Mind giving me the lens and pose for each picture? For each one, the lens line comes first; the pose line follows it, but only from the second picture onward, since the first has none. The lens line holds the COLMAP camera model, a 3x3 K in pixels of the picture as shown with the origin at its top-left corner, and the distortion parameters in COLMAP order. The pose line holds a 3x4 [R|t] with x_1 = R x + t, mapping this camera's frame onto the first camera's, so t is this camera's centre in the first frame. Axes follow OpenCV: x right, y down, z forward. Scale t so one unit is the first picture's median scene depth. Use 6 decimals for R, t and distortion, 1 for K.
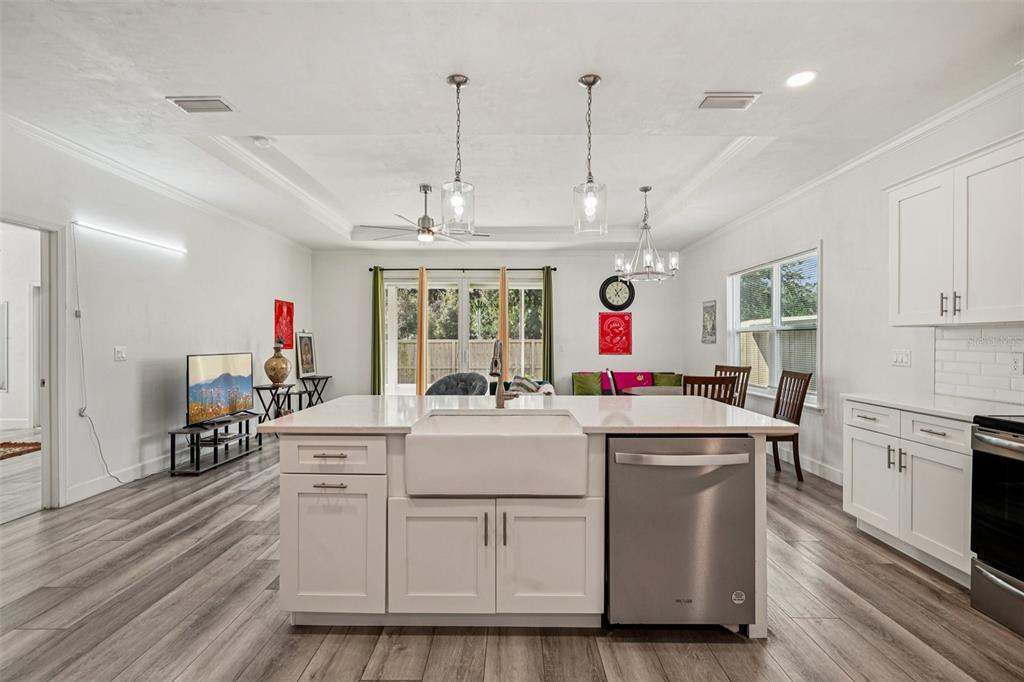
lens RADIAL K [[461.5, 0, 512.0], [0, 461.5, 341.0], [0, 0, 1]] dist [-0.004464, -0.000349]
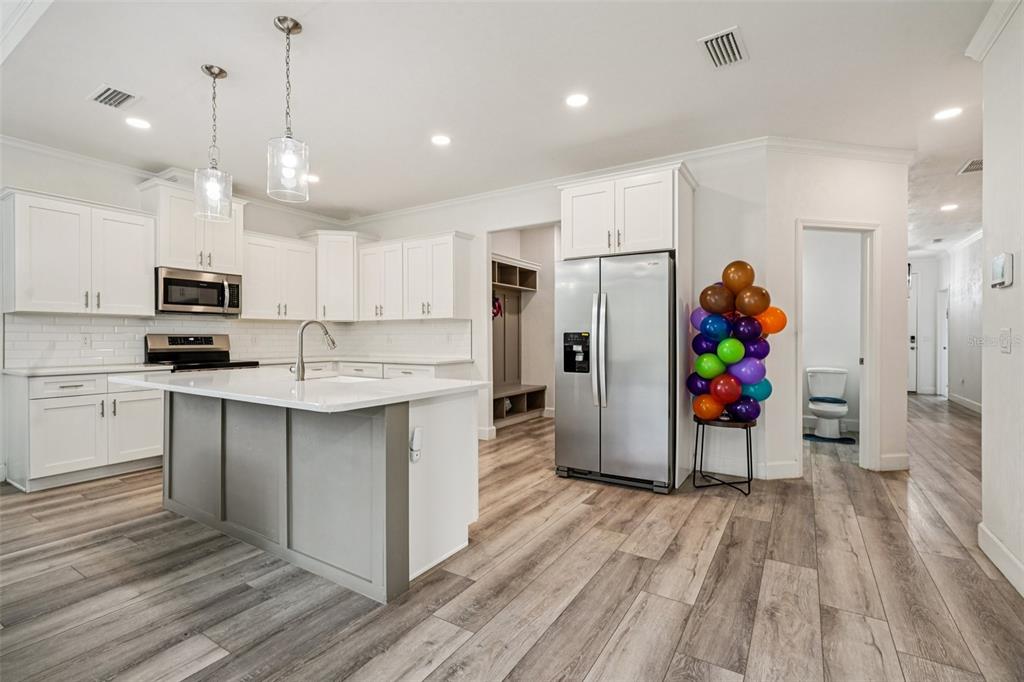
lens RADIAL K [[461.5, 0, 512.0], [0, 461.5, 341.0], [0, 0, 1]] dist [-0.004464, -0.000349]
pose [[-0.846318, -0.005815, 0.532647, -1.084224], [0.000086, 0.999939, 0.011052, 0.039042], [-0.532678, 0.009399, -0.846266, 1.732259]]
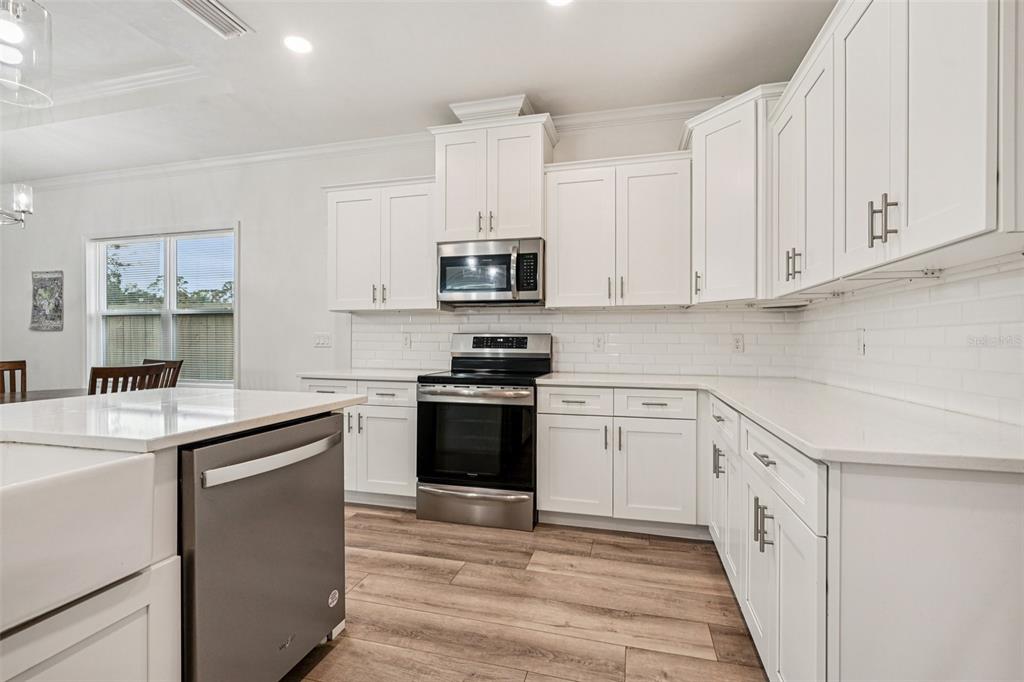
lens RADIAL K [[461.5, 0, 512.0], [0, 461.5, 341.0], [0, 0, 1]] dist [-0.004464, -0.000349]
pose [[0.256789, -0.001309, 0.966467, -0.212471], [-0.001523, 0.999997, 0.001760, 0.053105], [-0.966466, -0.001924, 0.256786, 0.360431]]
